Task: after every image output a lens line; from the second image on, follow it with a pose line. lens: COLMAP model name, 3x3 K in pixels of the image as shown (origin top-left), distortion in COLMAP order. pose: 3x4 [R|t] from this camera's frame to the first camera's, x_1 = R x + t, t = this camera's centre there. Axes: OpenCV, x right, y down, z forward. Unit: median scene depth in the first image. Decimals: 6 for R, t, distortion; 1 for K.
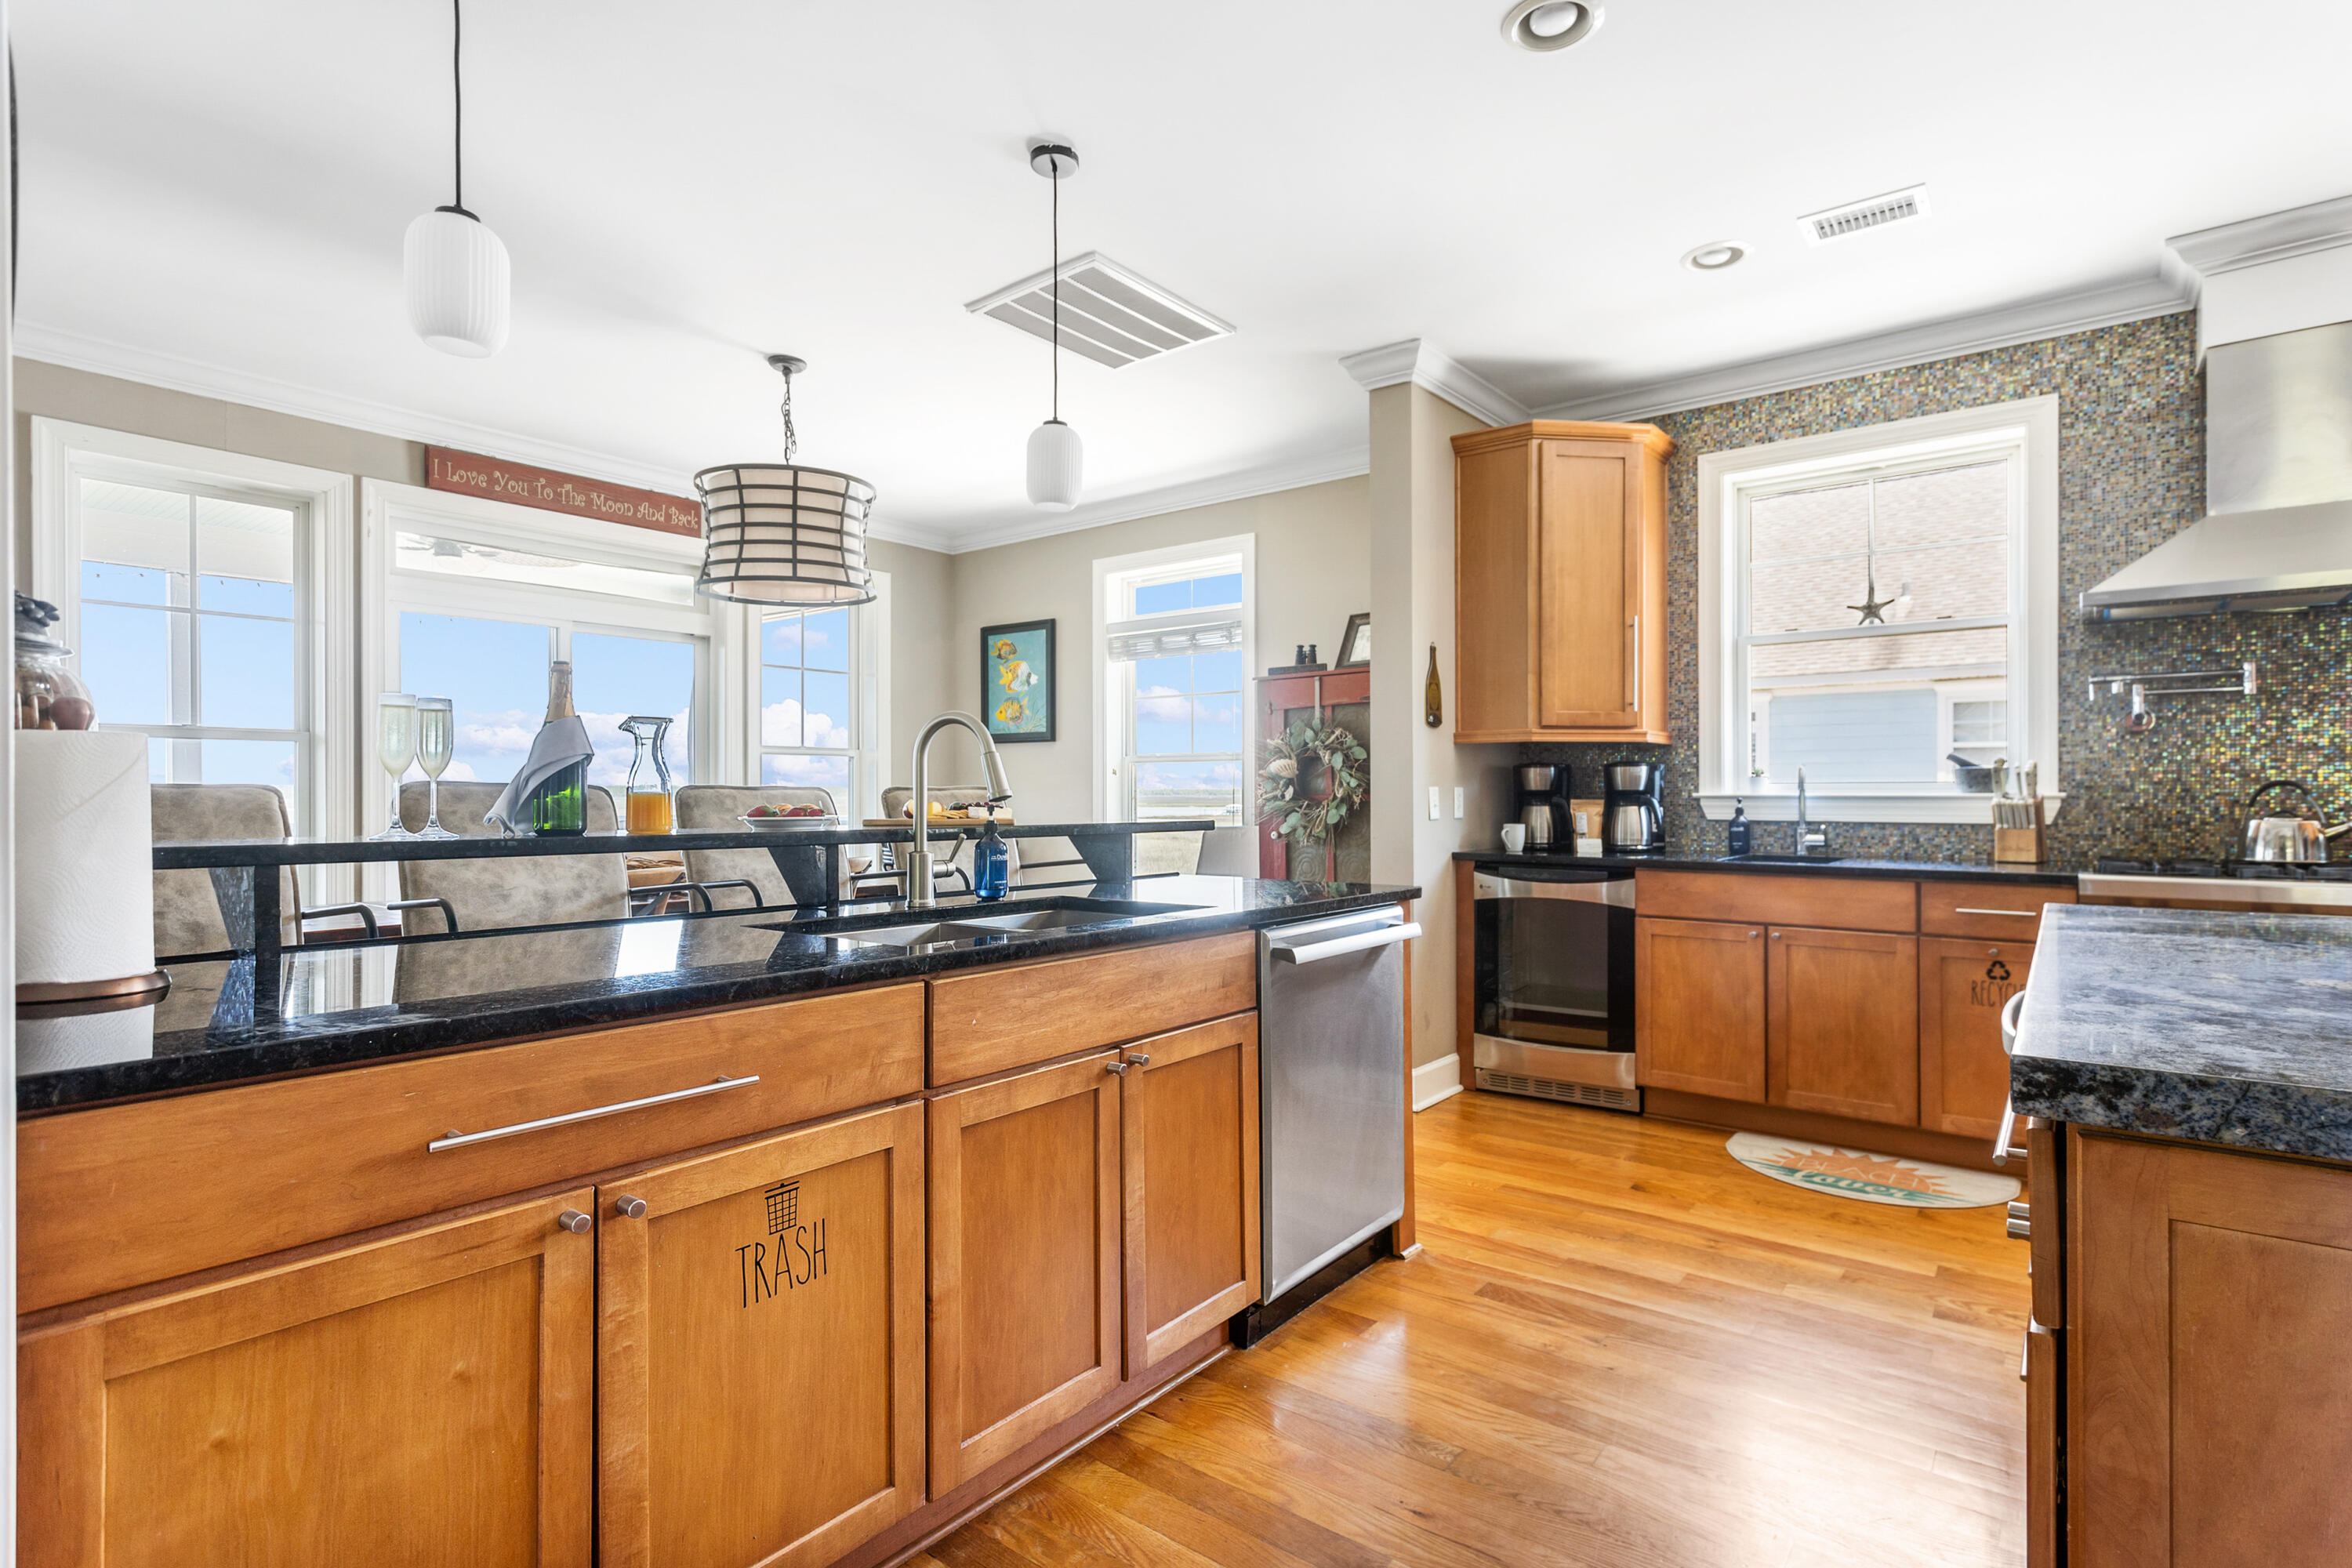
lens RADIAL K [[1137.5, 0, 1166.3], [0, 1137.5, 773.0], [0, 0, 1]] dist [-0.002344, 0.004254]
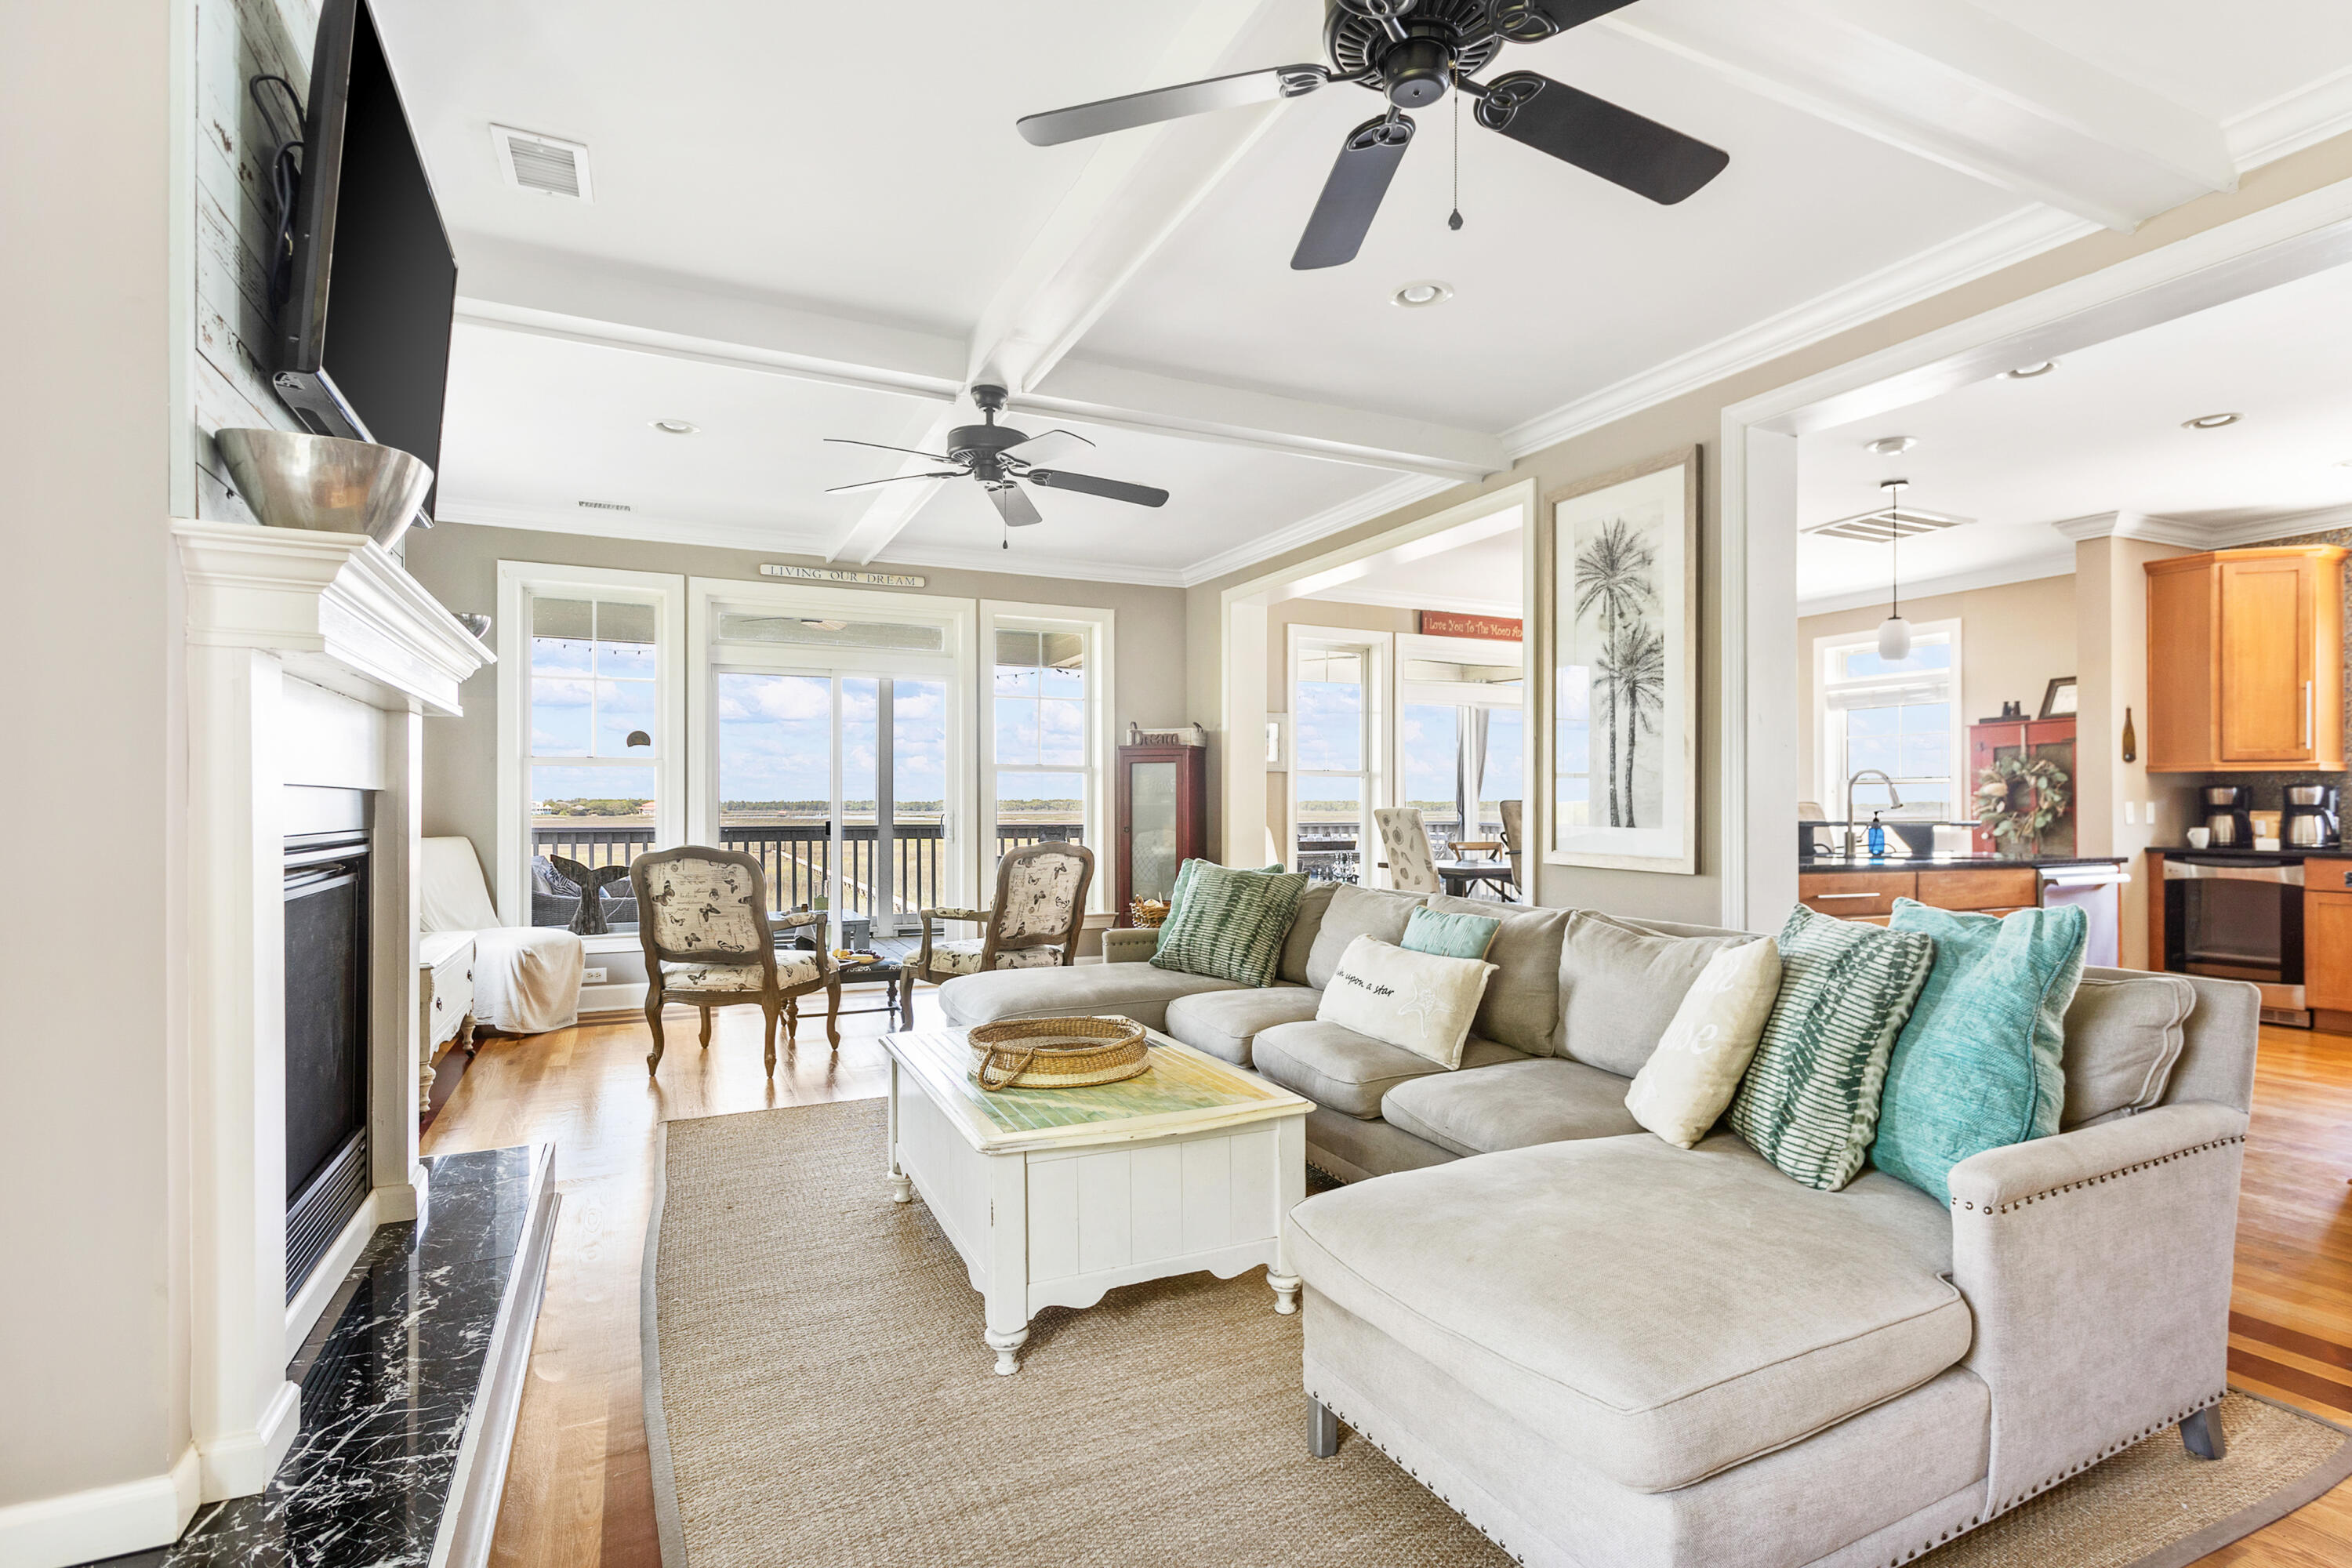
lens RADIAL K [[1137.5, 0, 1198.9], [0, 1137.5, 792.7], [0, 0, 1]] dist [-0.002344, 0.004254]
pose [[0.905966, -0.003045, -0.423339, -0.240461], [0.005216, 0.999979, 0.003969, -0.012464], [0.423317, -0.005804, 0.905963, -0.875570]]
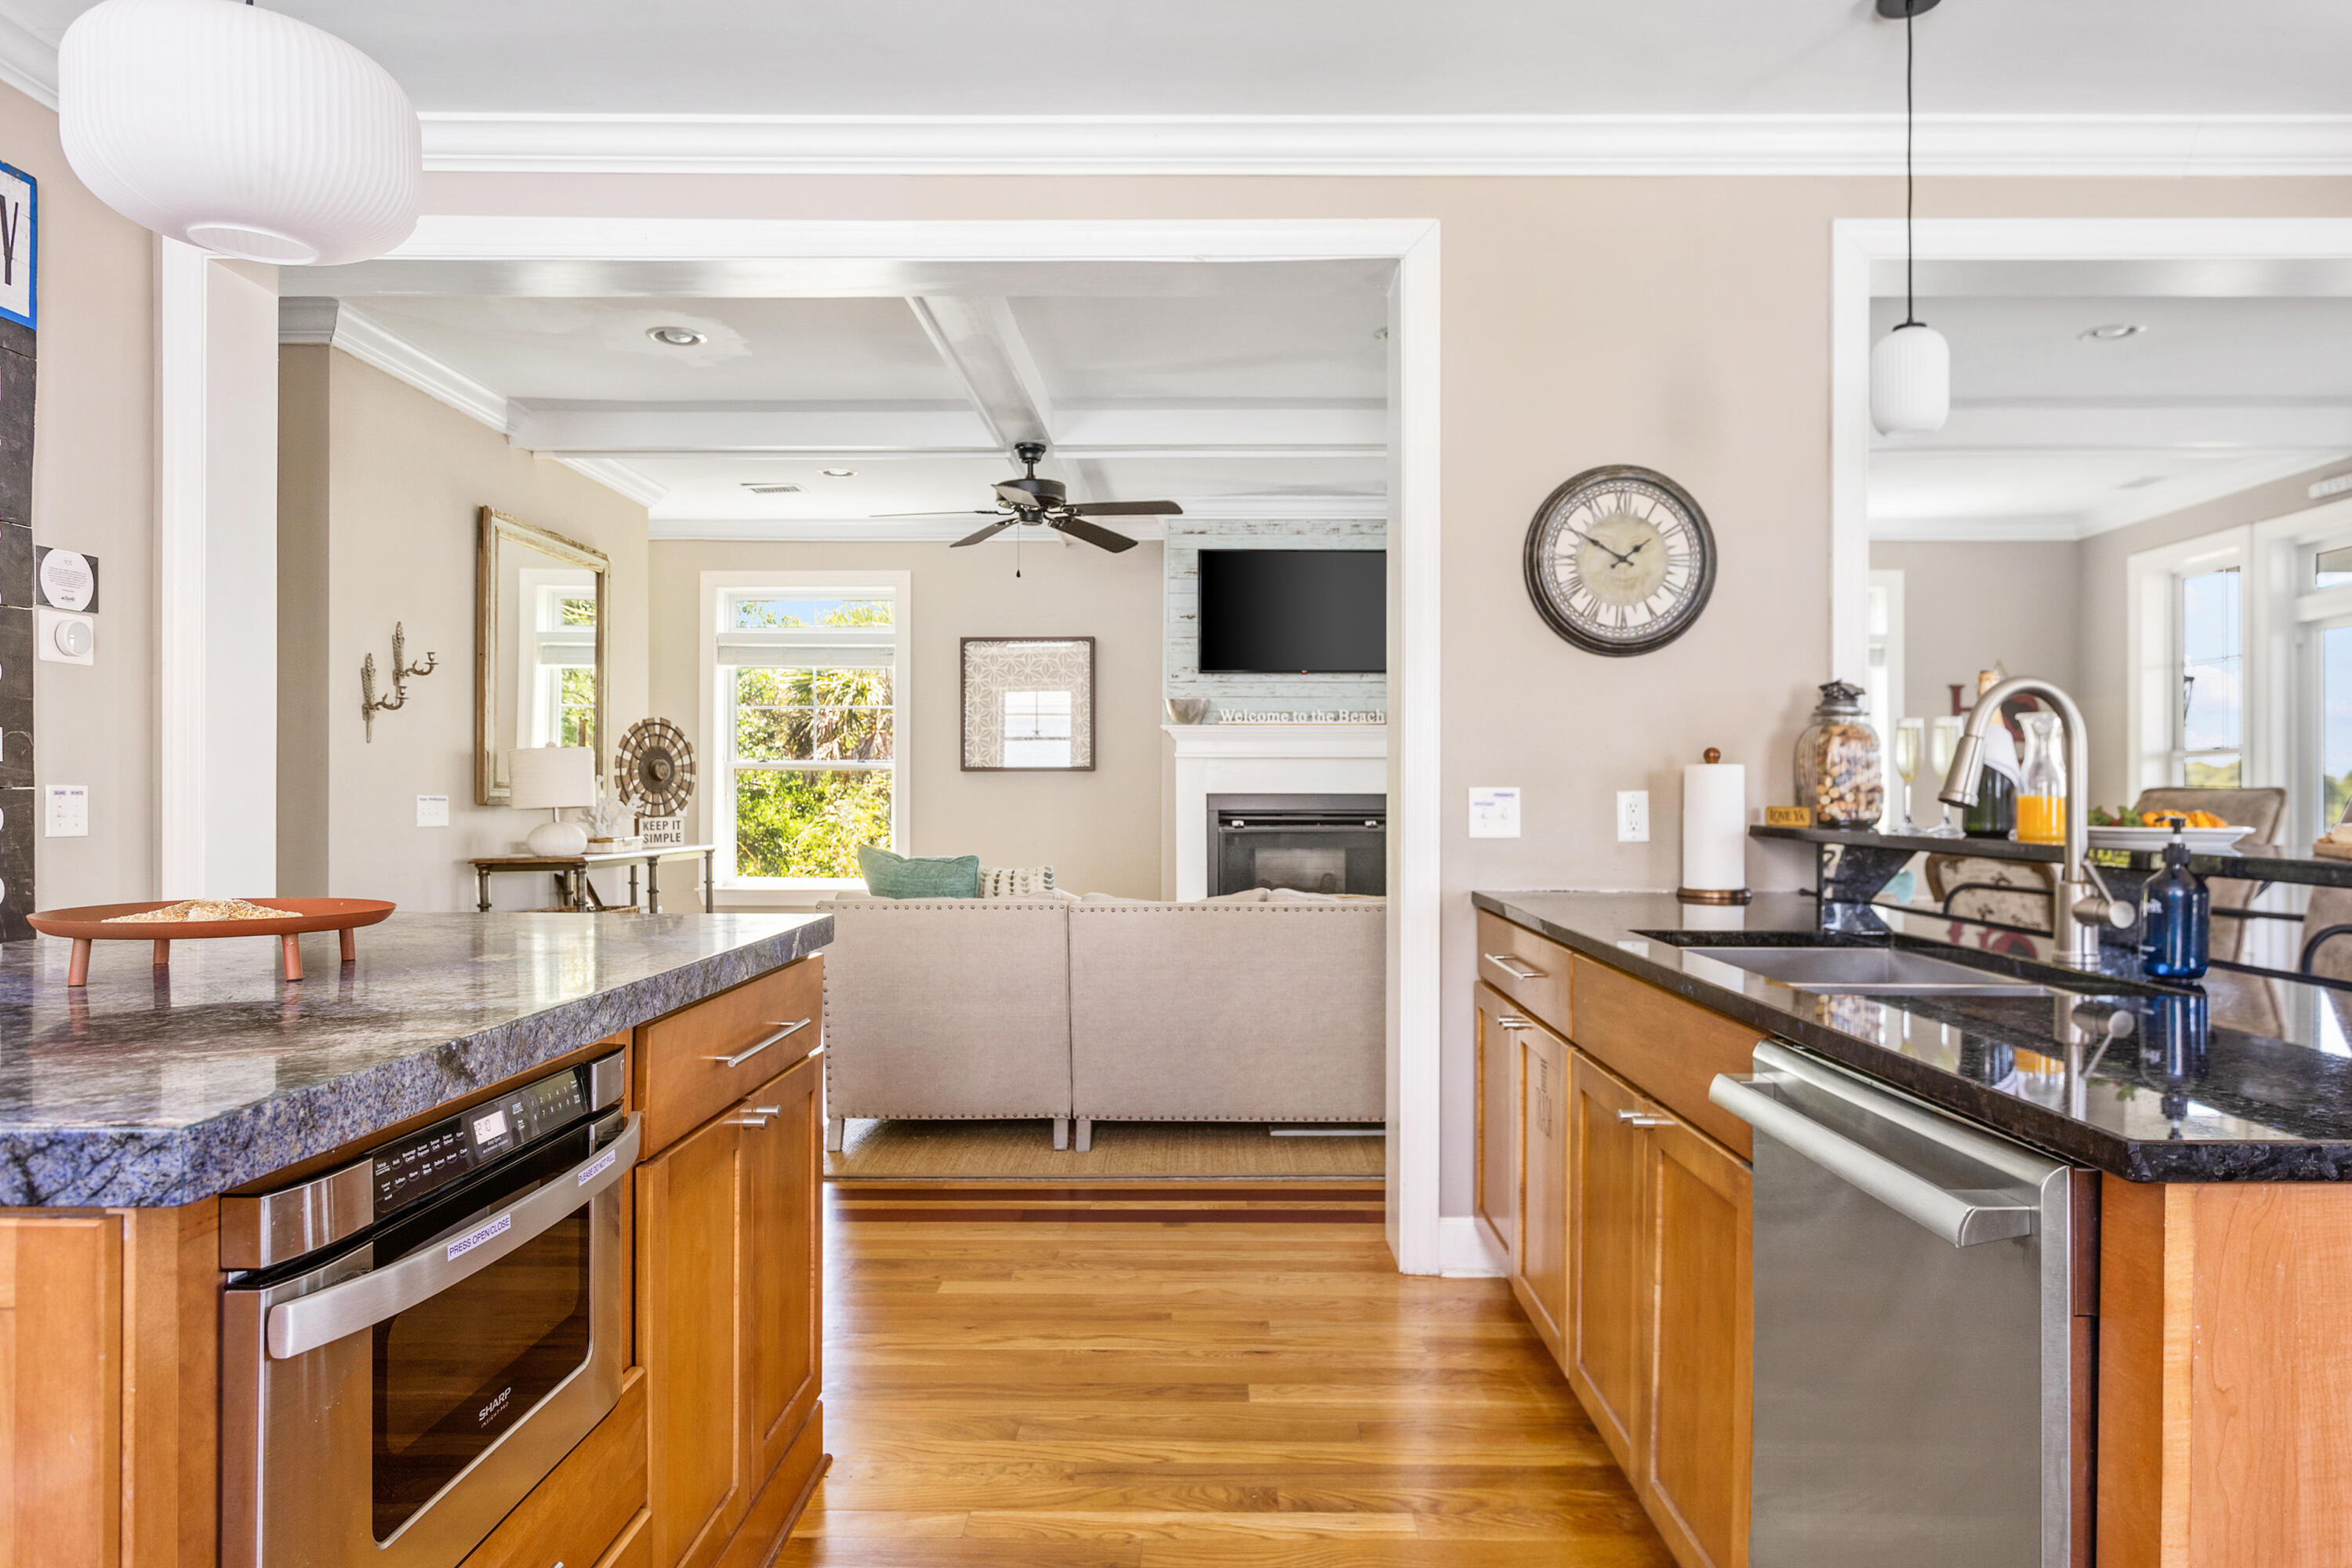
lens RADIAL K [[1467.5, 0, 1200.4], [0, 1467.5, 789.1], [0, 0, 1]] dist [0.004884, -0.004116]
pose [[-0.779593, -0.004166, -0.626273, 0.414960], [0.009985, 0.999768, -0.019080, 0.013034], [0.626207, -0.021128, -0.779371, 0.738690]]
